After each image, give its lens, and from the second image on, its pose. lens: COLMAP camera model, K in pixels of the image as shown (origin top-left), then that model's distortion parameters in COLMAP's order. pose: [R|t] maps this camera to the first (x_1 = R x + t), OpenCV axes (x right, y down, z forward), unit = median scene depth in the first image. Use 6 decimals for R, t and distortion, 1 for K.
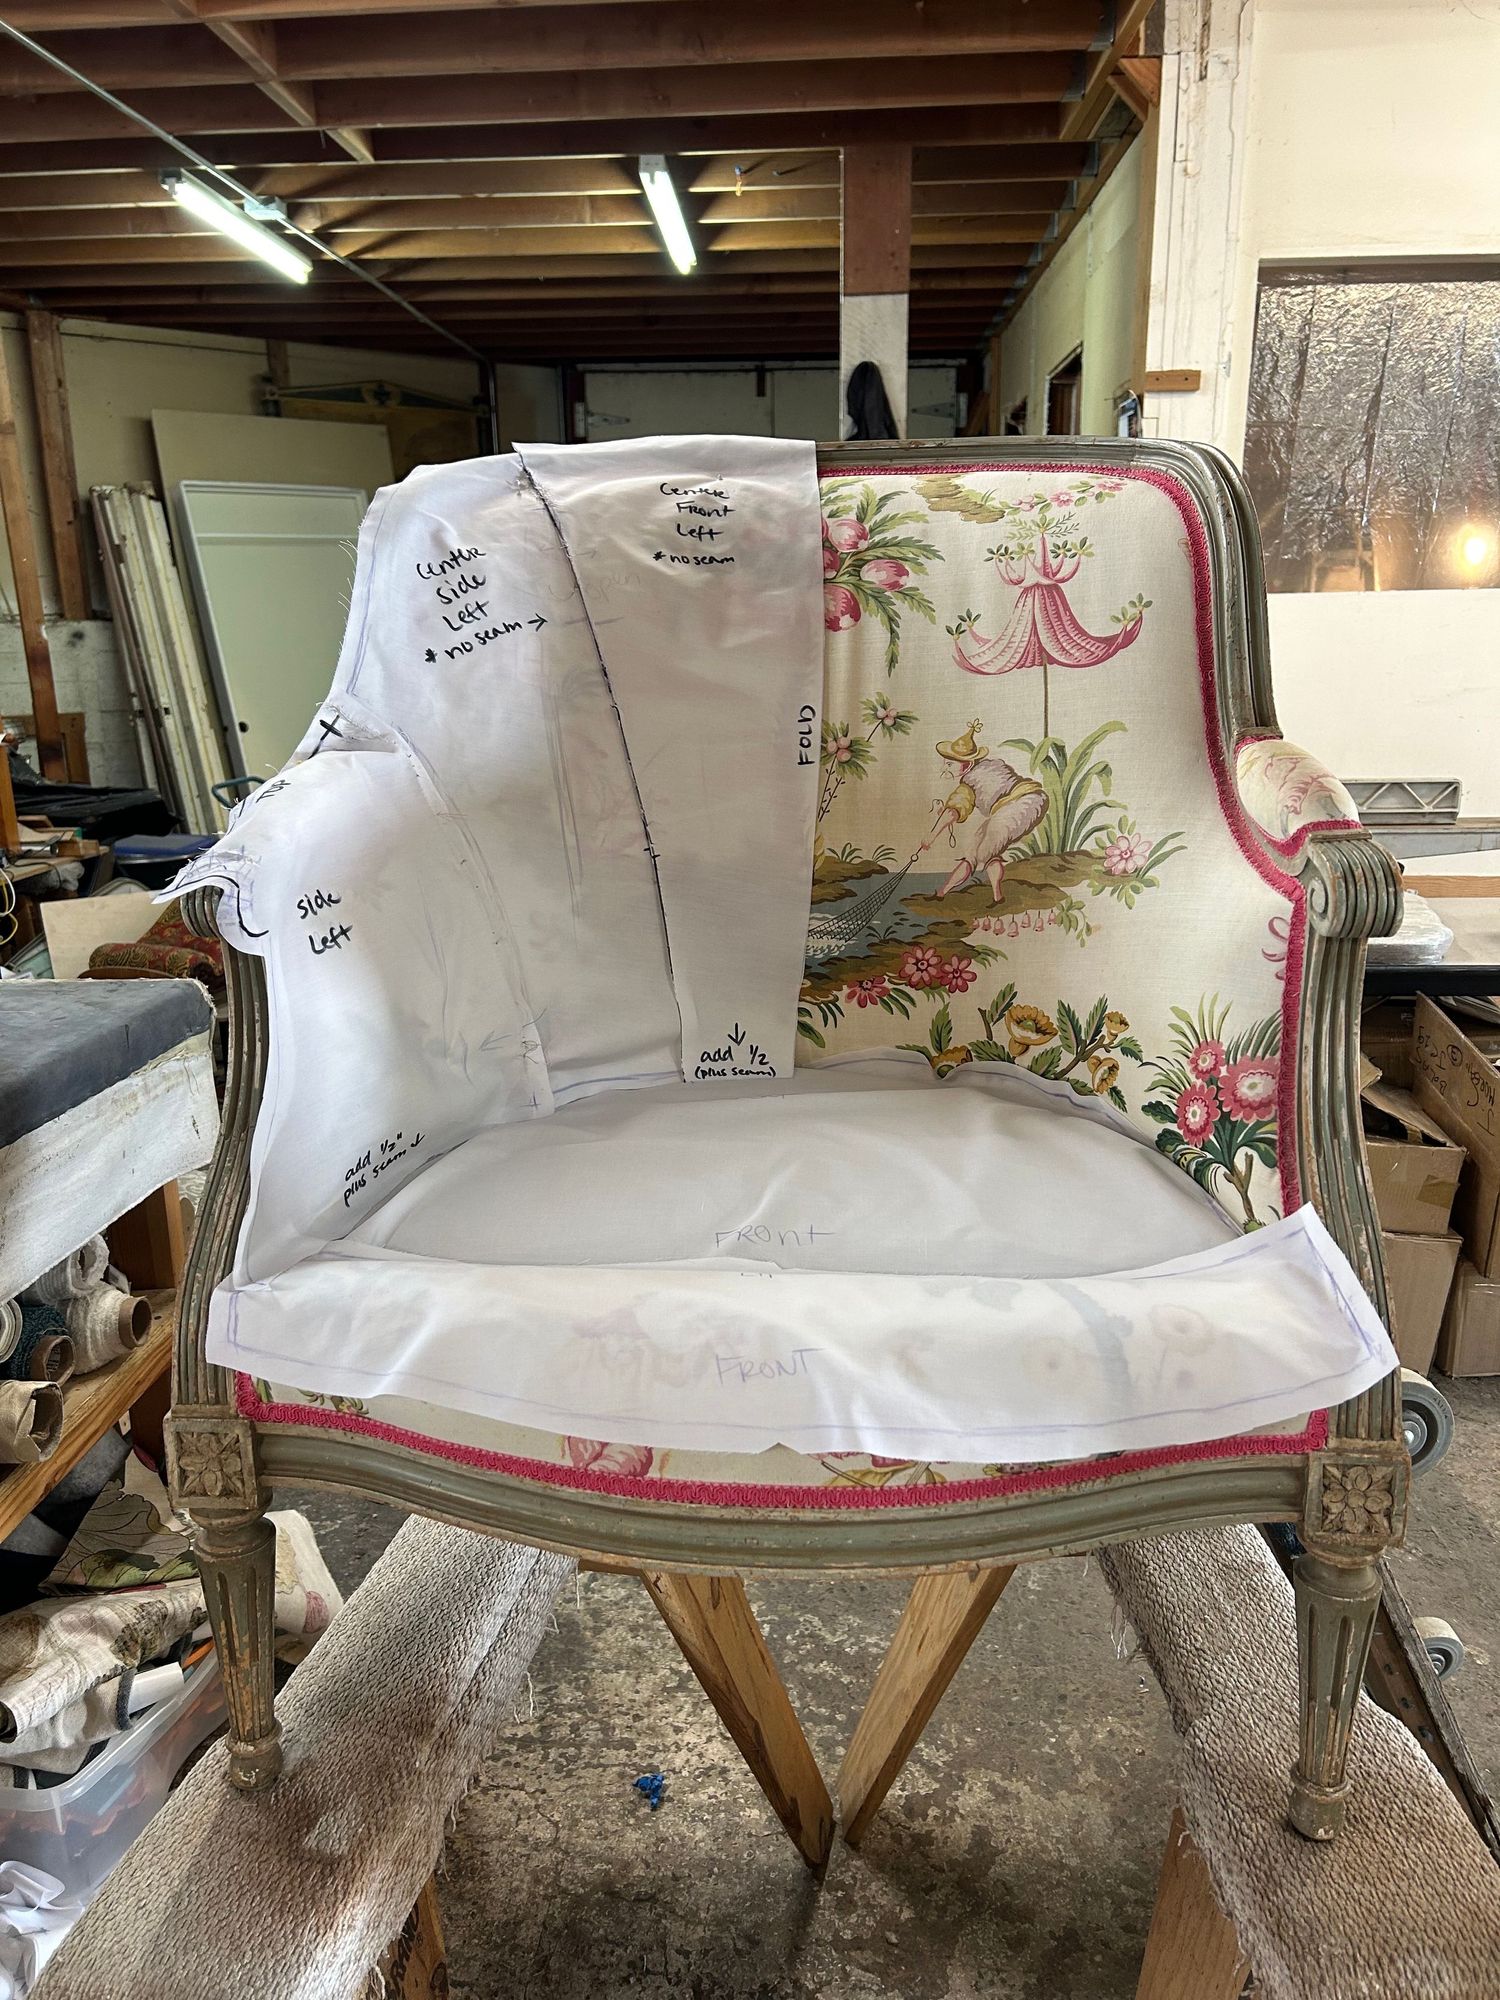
lens RADIAL K [[1532.1, 0, 742.1], [0, 1532.1, 971.1], [0, 0, 1]] dist [0.056569, -0.083609]
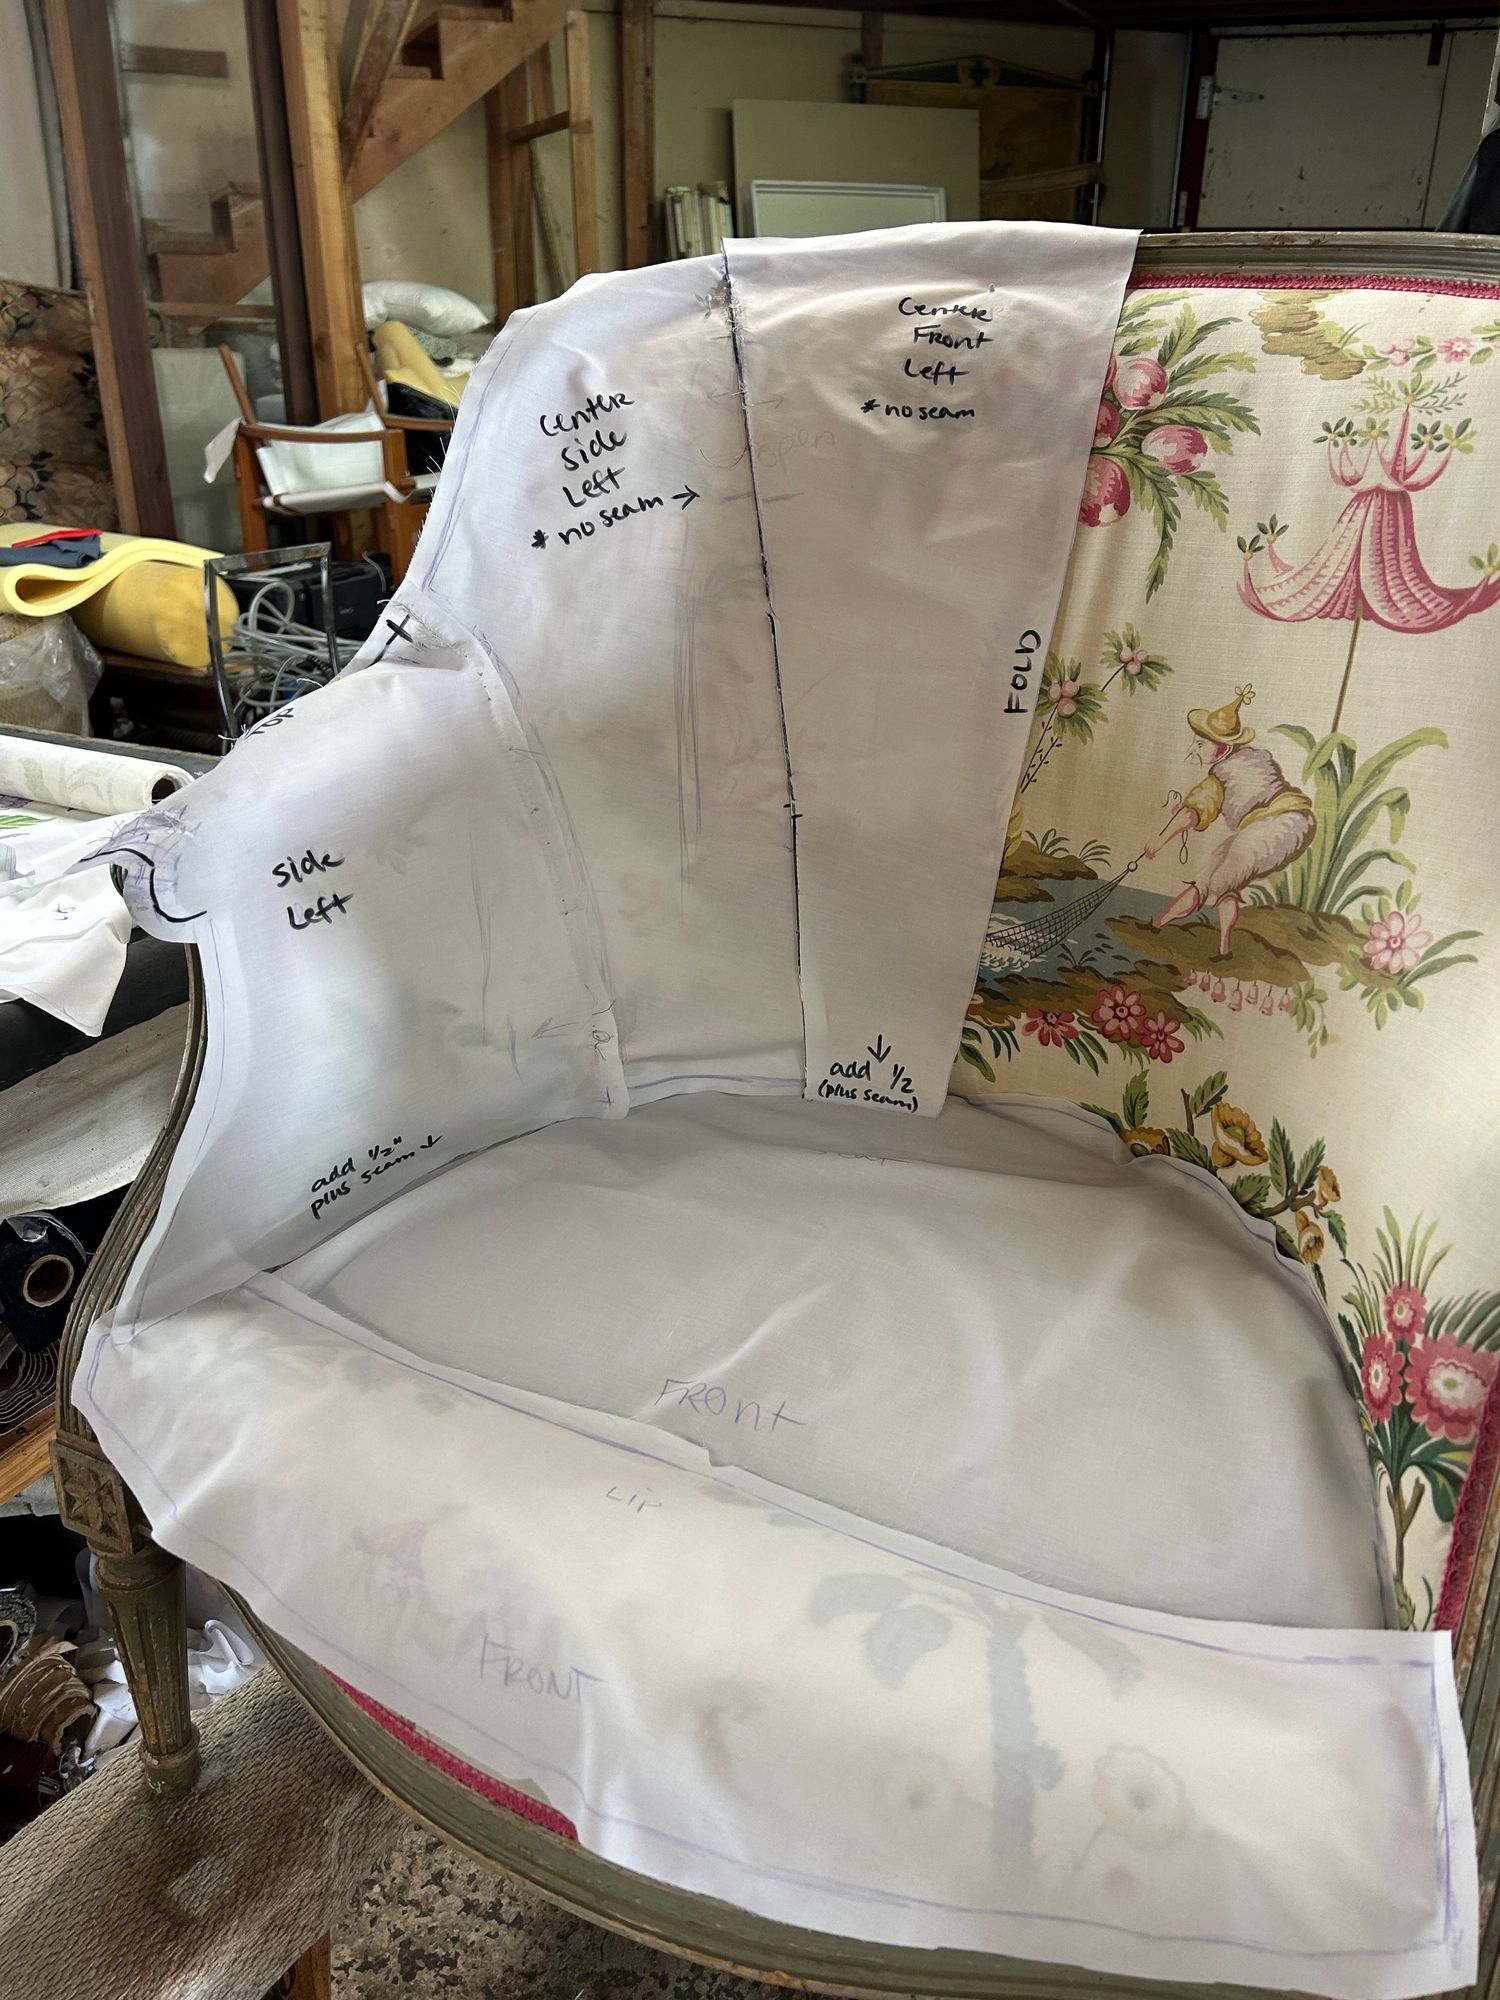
lens RADIAL K [[1532.1, 0, 742.1], [0, 1532.1, 971.1], [0, 0, 1]] dist [0.056569, -0.083609]
pose [[0.926626, 0.168887, -0.335918, 0.195775], [-0.106897, 0.974906, 0.195272, -0.149211], [0.360468, -0.145036, 0.921427, 0.260415]]
